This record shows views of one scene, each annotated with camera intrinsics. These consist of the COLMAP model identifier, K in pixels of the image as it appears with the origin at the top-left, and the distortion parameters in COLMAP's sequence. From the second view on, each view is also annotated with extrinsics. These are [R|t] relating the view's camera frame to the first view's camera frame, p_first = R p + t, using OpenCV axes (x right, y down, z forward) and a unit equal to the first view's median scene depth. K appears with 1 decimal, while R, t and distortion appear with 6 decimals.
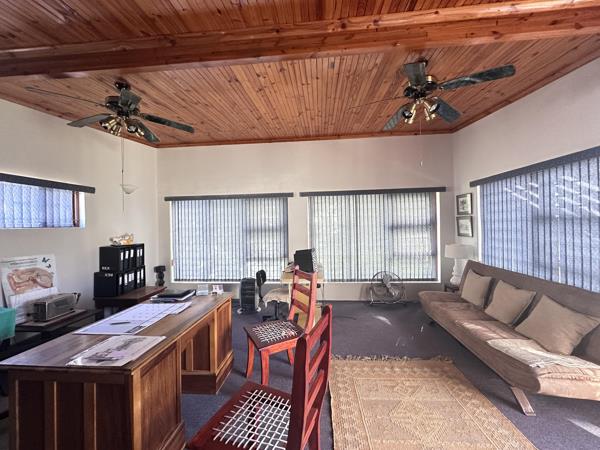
lens RADIAL K [[240.4, 0, 300.0], [0, 240.4, 225.0], [0, 0, 1]] dist [-0.001342, -0.000063]
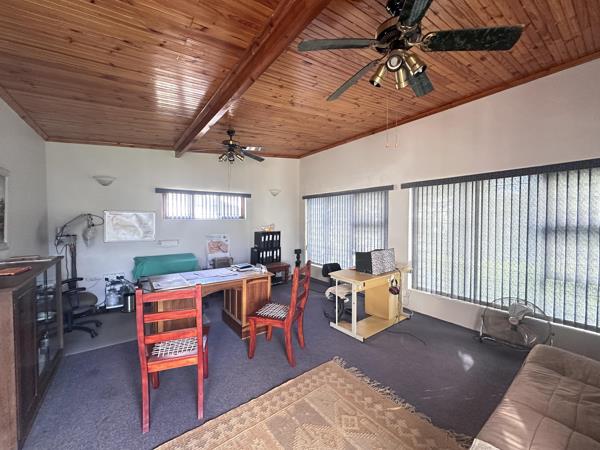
lens RADIAL K [[240.4, 0, 300.0], [0, 240.4, 225.0], [0, 0, 1]] dist [-0.001342, -0.000063]
pose [[0.666483, 0.042287, -0.744320, 0.418802], [-0.014297, 0.998931, 0.043950, -0.020011], [0.745383, -0.018650, 0.666375, 0.145861]]
